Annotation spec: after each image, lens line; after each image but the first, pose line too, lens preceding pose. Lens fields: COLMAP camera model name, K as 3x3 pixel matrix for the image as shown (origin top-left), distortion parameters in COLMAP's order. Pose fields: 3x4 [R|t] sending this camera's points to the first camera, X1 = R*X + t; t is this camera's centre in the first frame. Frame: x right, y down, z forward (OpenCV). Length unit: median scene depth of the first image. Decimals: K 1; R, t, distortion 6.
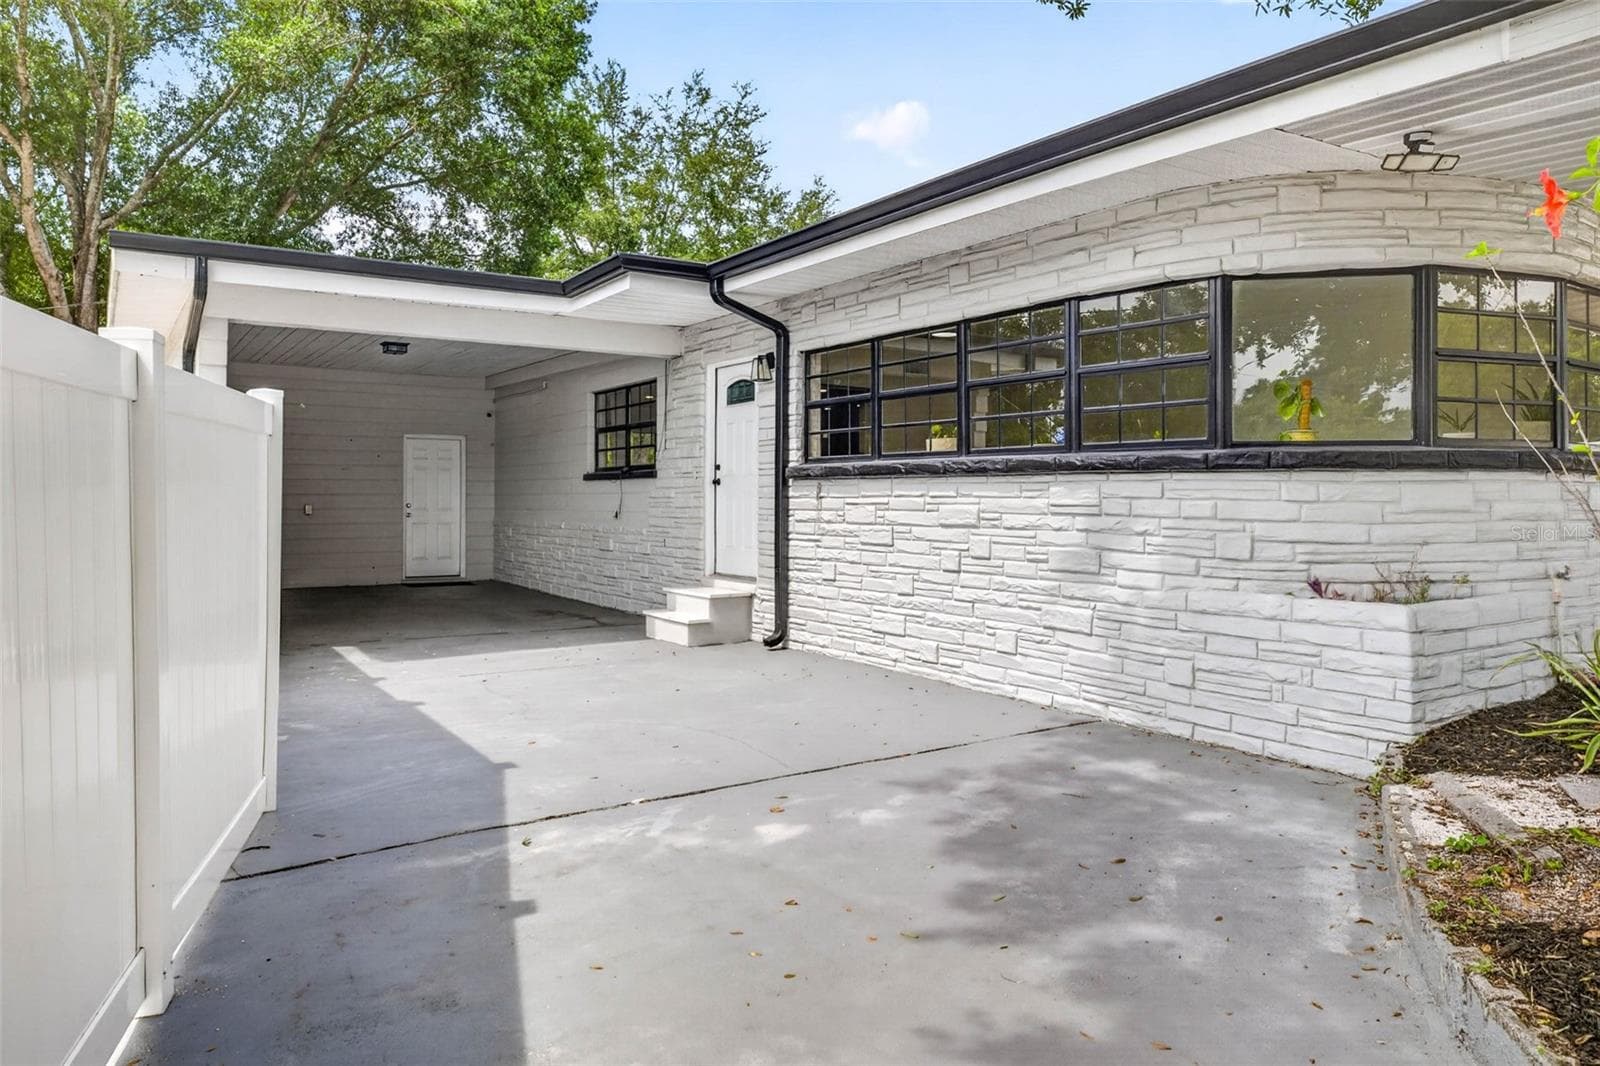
lens RADIAL K [[1099.4, 0, 804.5], [0, 1099.4, 502.0], [0, 0, 1]] dist [0.003505, 0.003079]
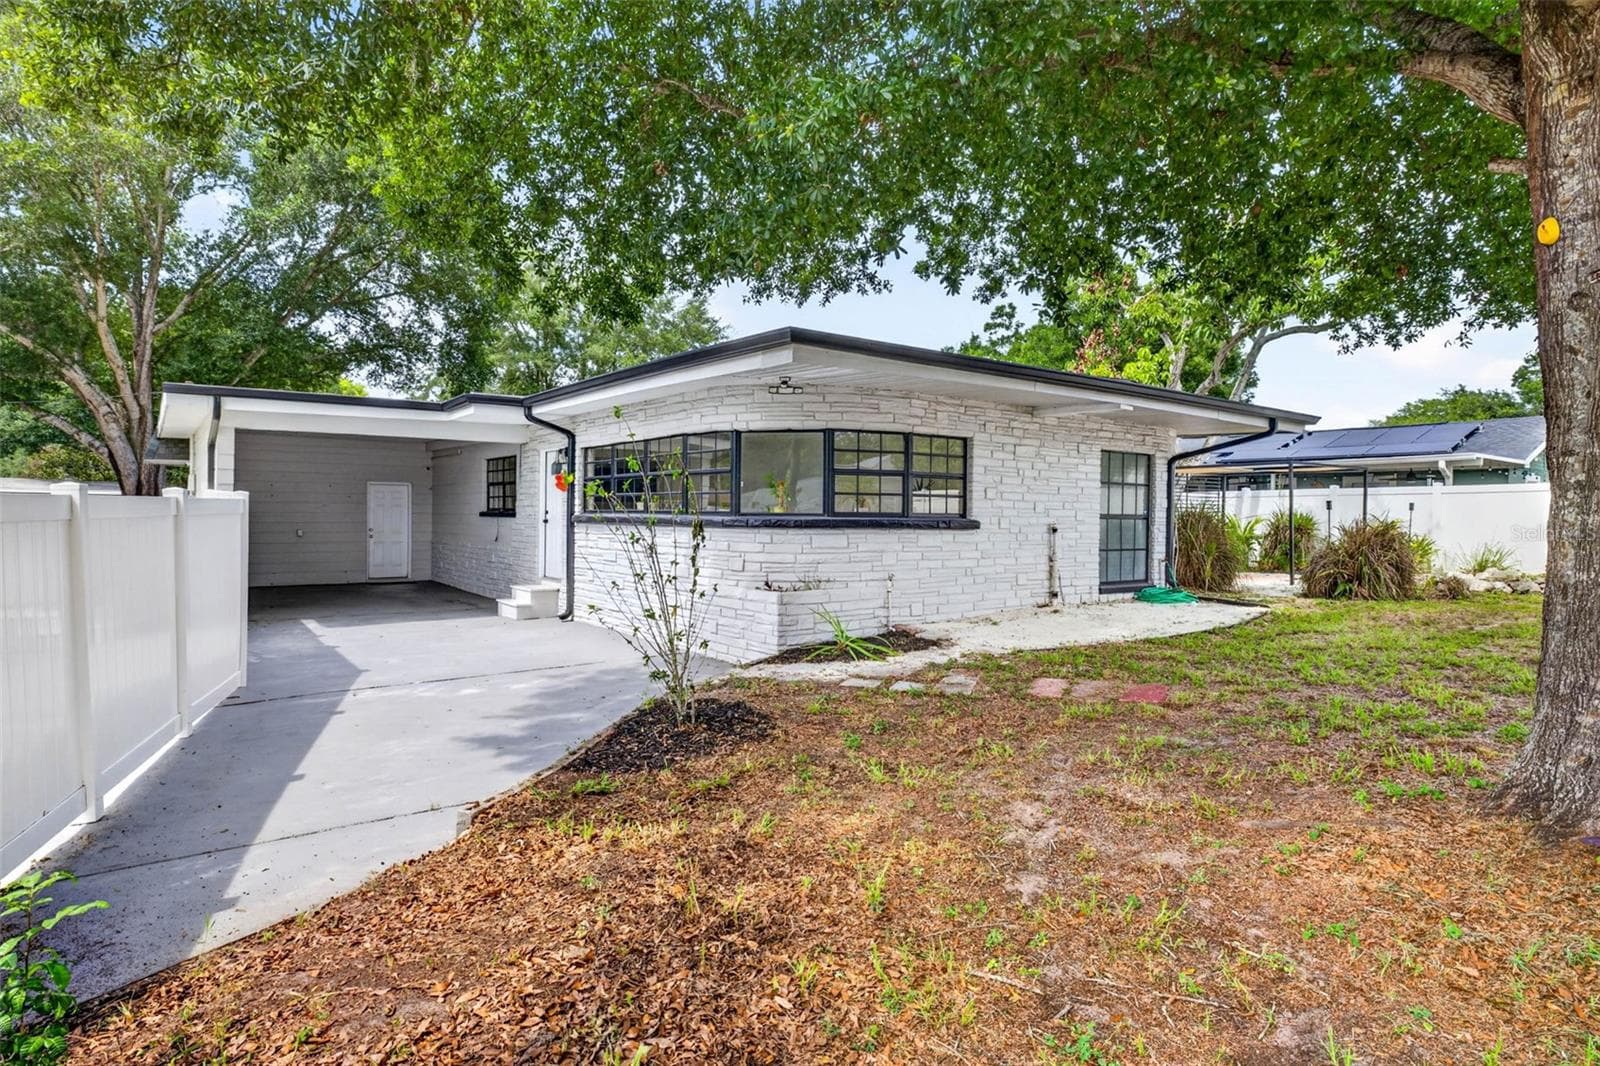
lens RADIAL K [[891.2, 0, 800.0], [0, 891.2, 533.0], [0, 0, 1]] dist [-0.002094, 0.000312]
pose [[0.998135, 0.004615, 0.060867, 0.250914], [-0.005681, 0.999833, 0.017353, -0.029629], [-0.060777, -0.017667, 0.997995, -0.406335]]
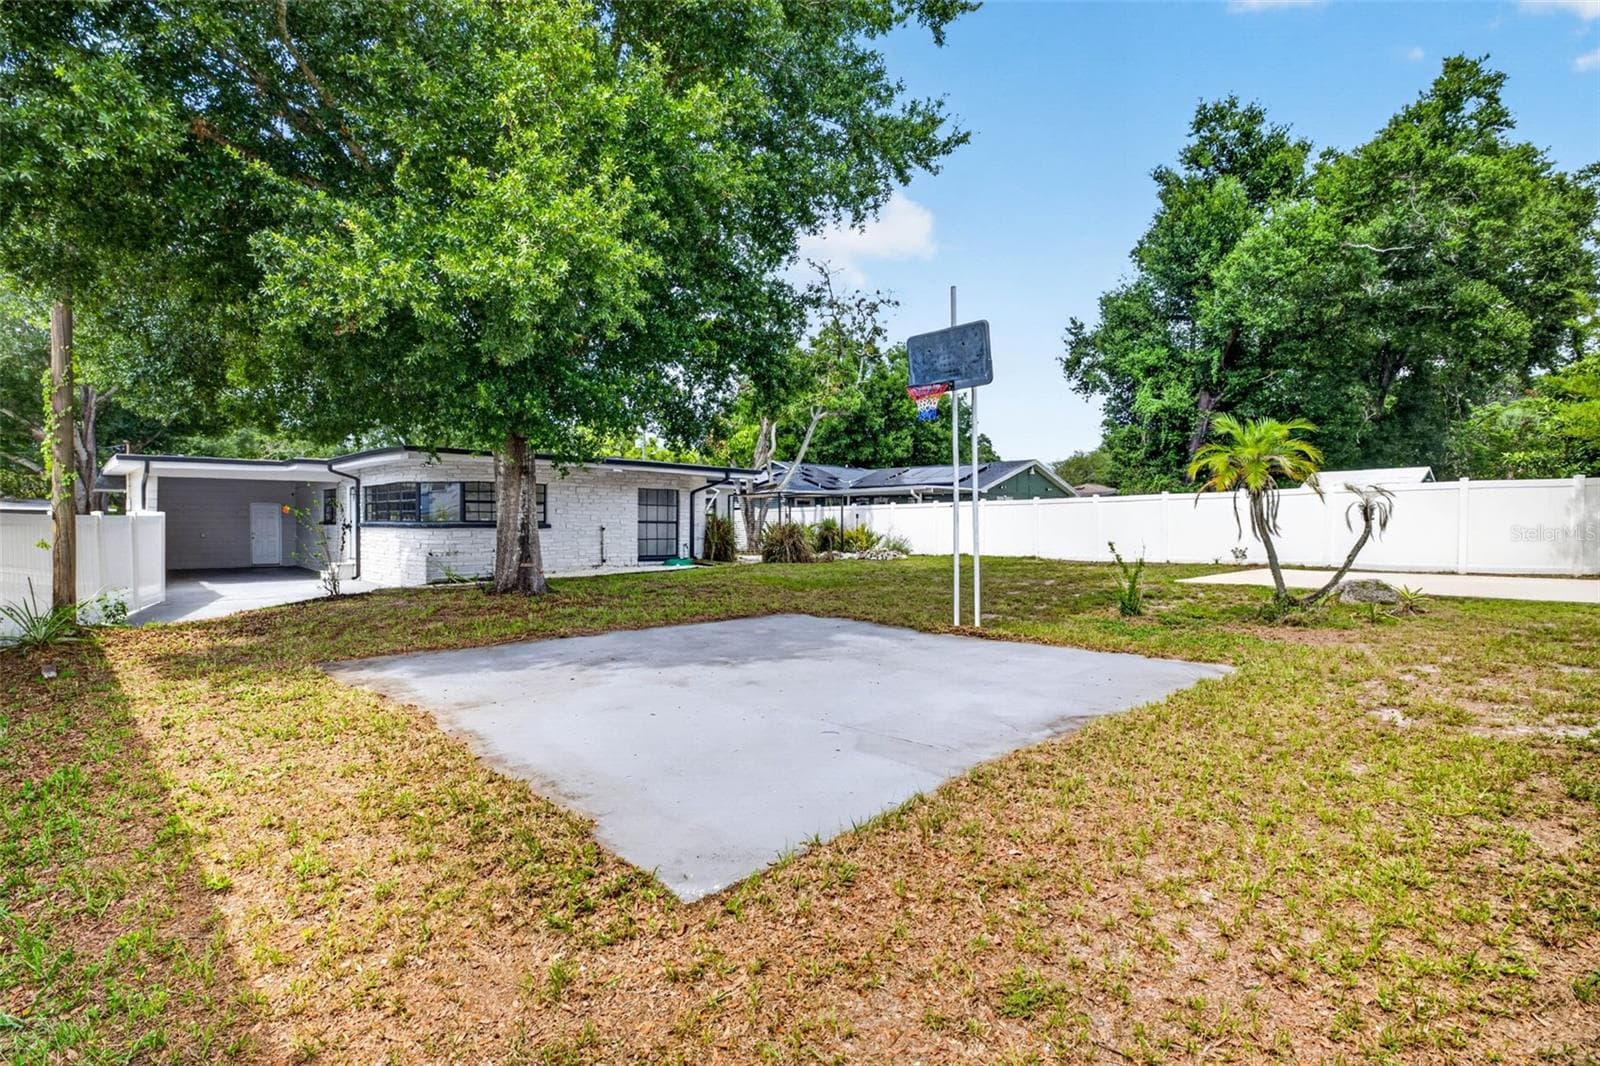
lens RADIAL K [[744.6, 0, 767.9], [0, 744.6, 536.0], [0, 0, 1]] dist [0.007098, -0.000301]
pose [[0.984028, -0.003177, 0.177986, 0.754819], [0.000960, 0.999921, 0.012542, -0.020396], [-0.178011, -0.012170, 0.983953, -1.317129]]
